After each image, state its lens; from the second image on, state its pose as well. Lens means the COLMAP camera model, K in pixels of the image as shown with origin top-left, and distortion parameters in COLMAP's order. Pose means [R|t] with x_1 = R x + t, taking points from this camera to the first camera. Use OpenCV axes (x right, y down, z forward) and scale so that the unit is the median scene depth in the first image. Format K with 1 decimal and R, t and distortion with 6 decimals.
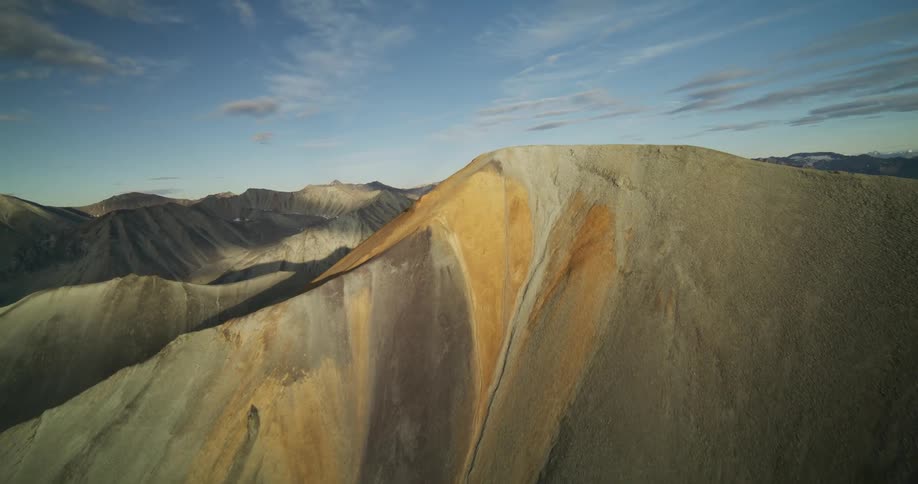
lens RADIAL K [[401.3, 0, 459.0], [0, 401.3, 242.0], [0, 0, 1]] dist [-0.000311, -0.000022]
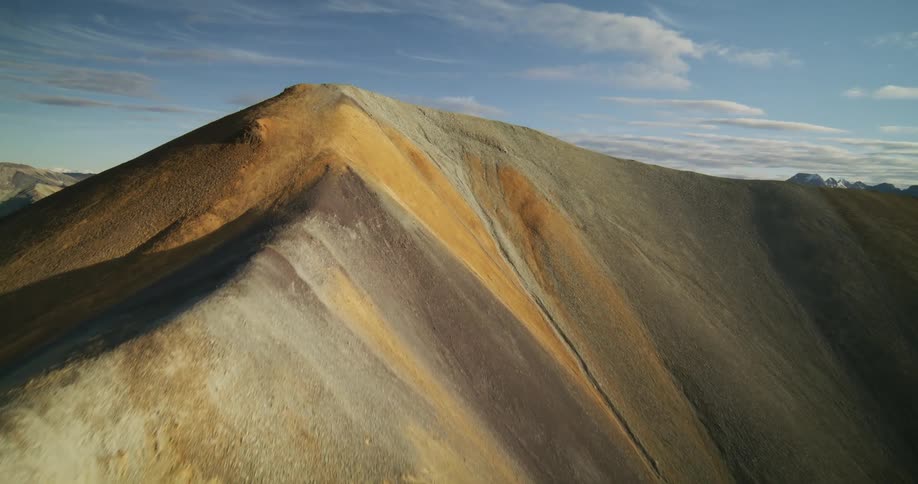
lens RADIAL K [[401.3, 0, 459.0], [0, 401.3, 242.0], [0, 0, 1]] dist [-0.000311, -0.000022]
pose [[0.498493, -0.014715, 0.866769, -0.615924], [0.044922, 0.998951, -0.008876, 0.102748], [-0.865729, 0.043362, 0.498631, 0.699342]]
